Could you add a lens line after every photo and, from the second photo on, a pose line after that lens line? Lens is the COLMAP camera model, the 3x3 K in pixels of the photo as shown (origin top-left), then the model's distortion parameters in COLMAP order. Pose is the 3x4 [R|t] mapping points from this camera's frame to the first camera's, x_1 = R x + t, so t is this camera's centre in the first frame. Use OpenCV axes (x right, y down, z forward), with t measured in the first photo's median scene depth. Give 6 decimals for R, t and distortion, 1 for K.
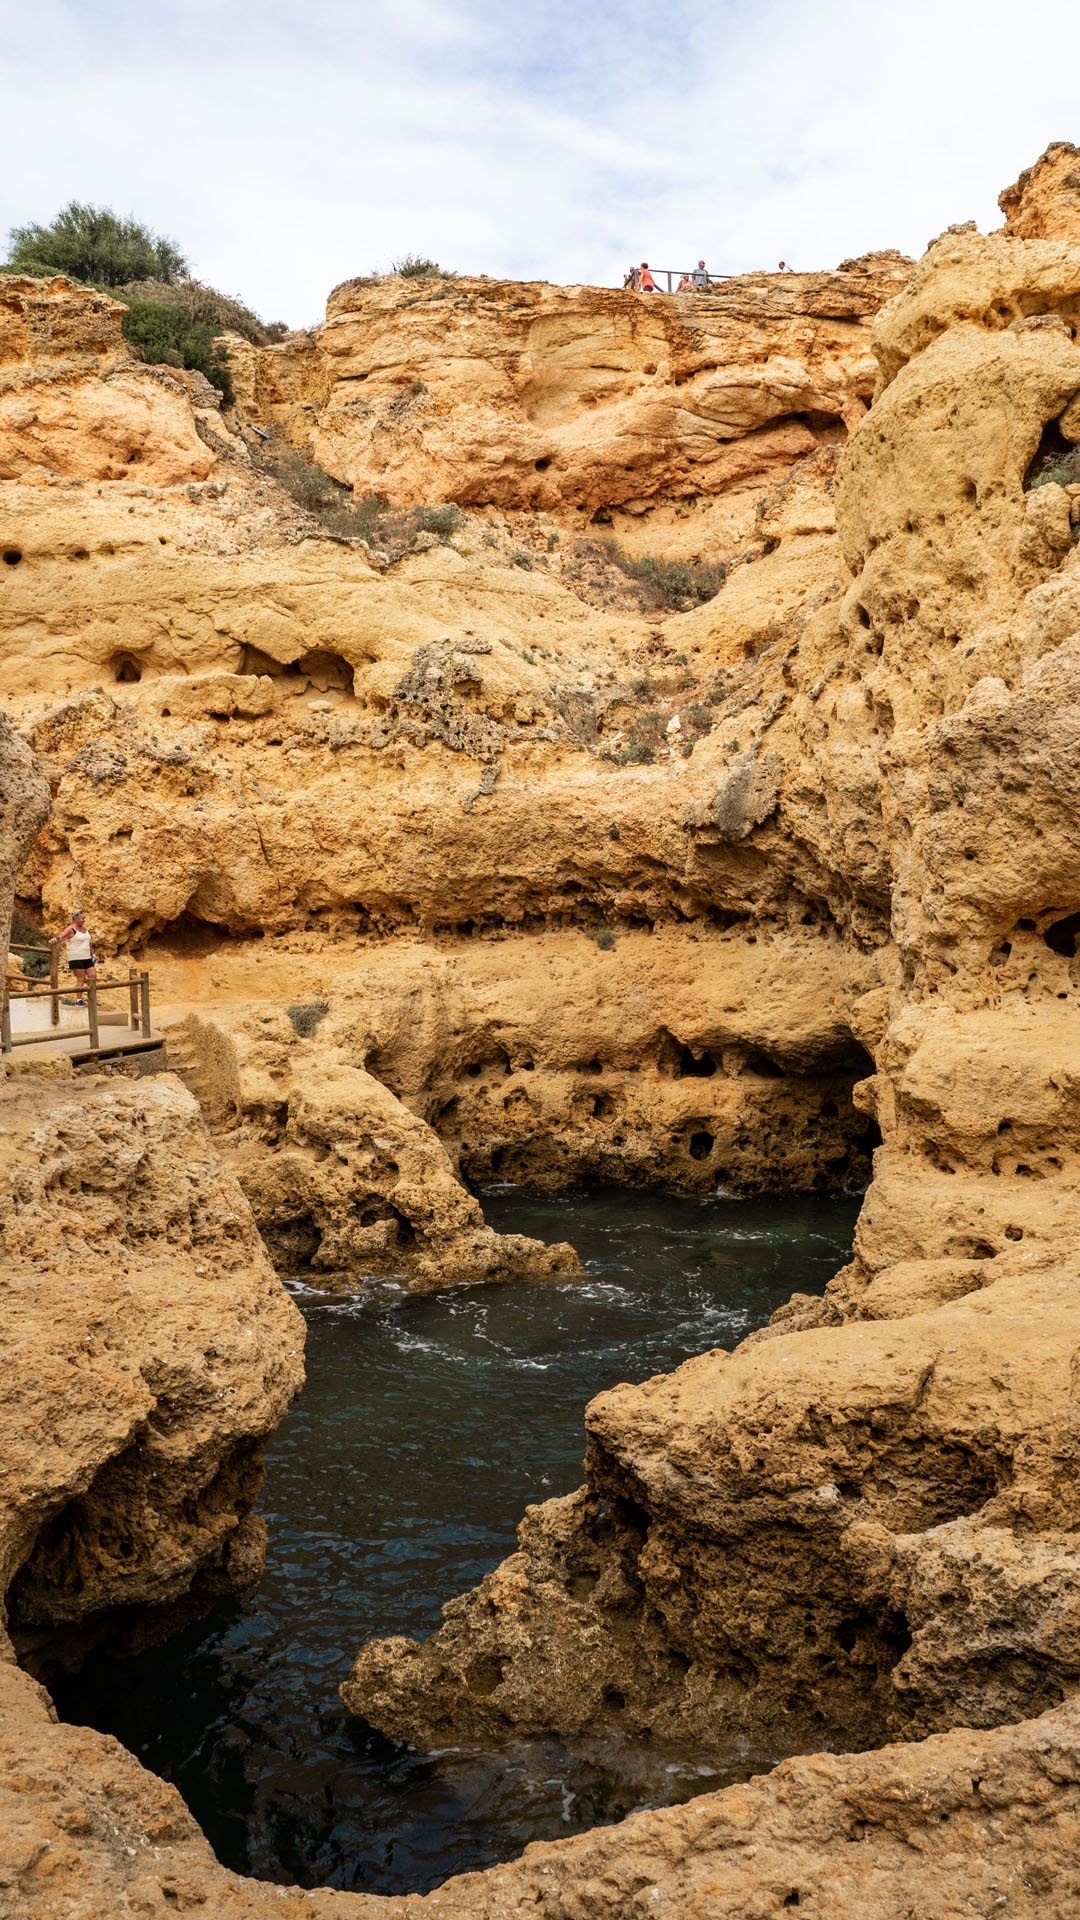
lens RADIAL K [[1398.7, 0, 537.1], [0, 1398.7, 954.0], [0, 0, 1]] dist [-0.038300, 0.009922]
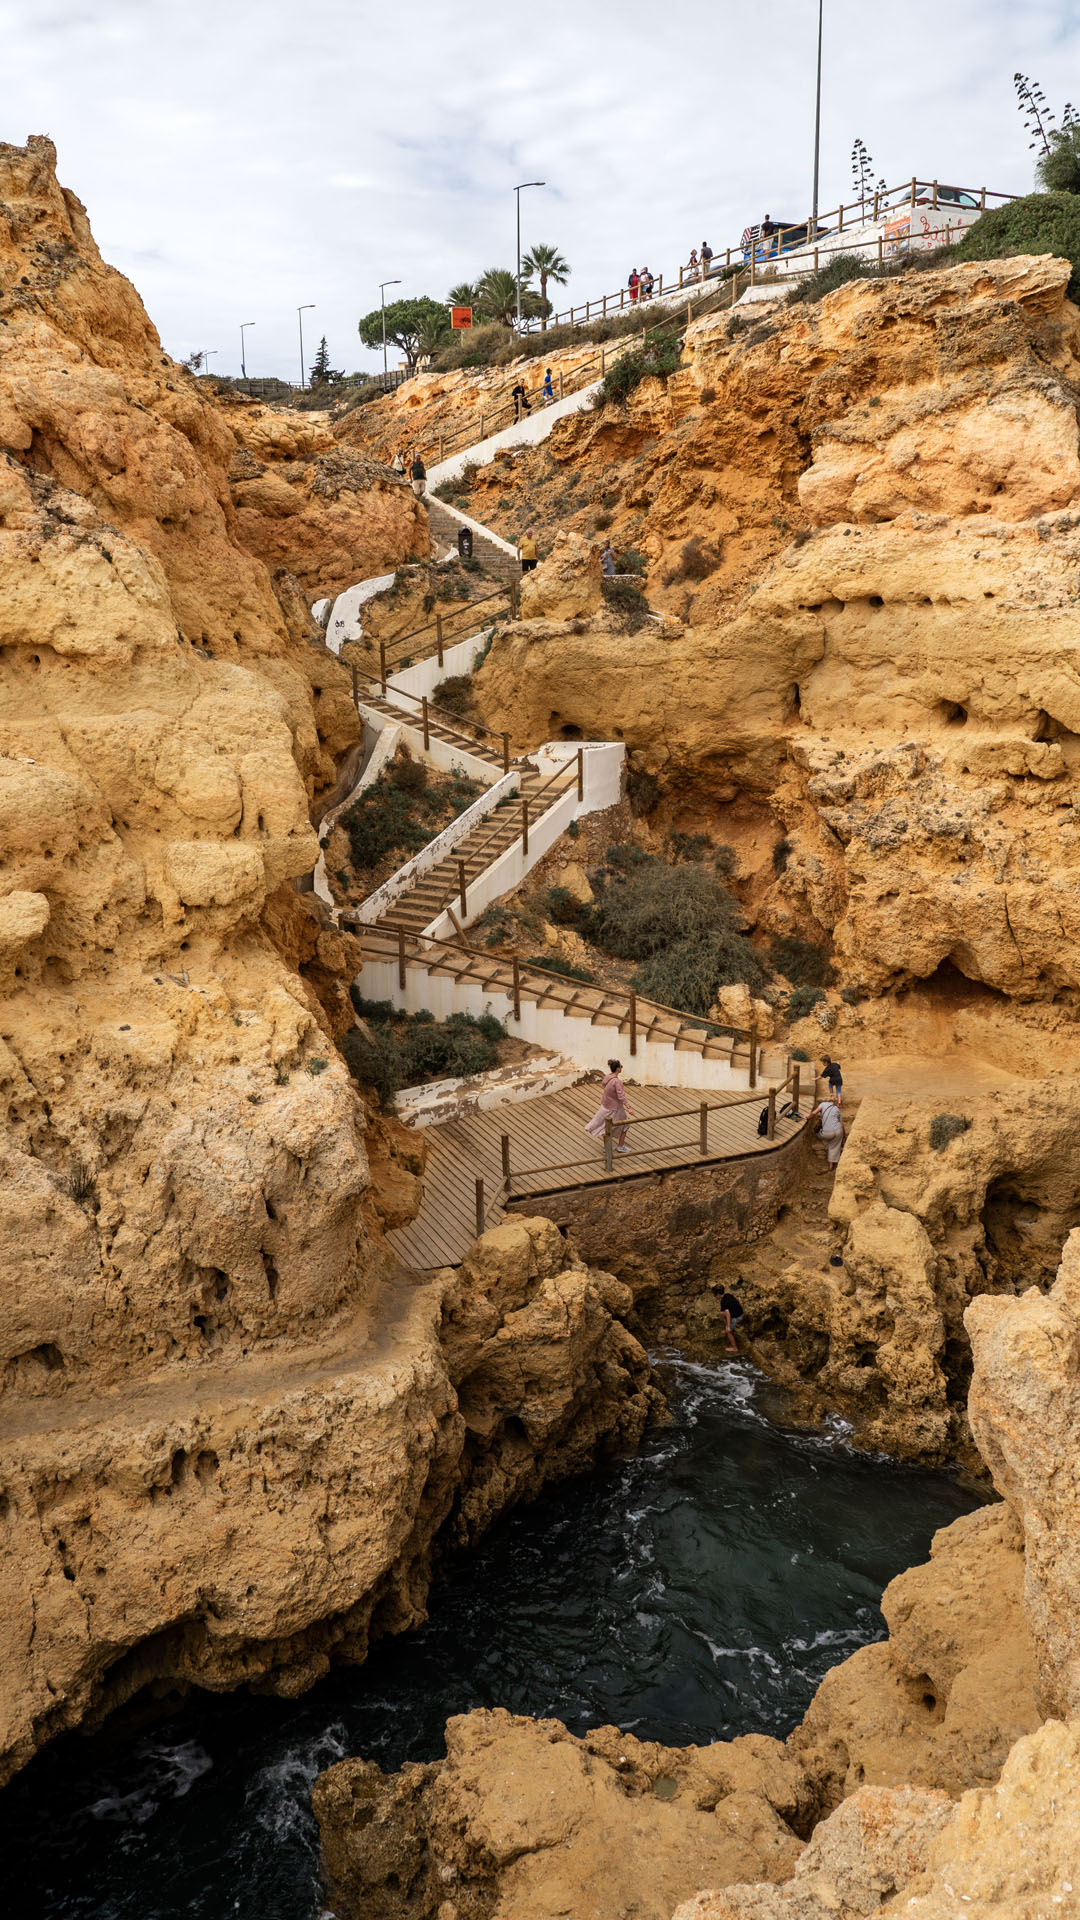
lens RADIAL K [[1398.7, 0, 538.7], [0, 1398.7, 964.0], [0, 0, 1]] dist [-0.038300, 0.009922]
pose [[0.639780, 0.203990, -0.740993, 0.339959], [-0.030728, 0.970151, 0.240545, -0.274509], [0.767944, -0.131127, 0.626951, 0.066469]]
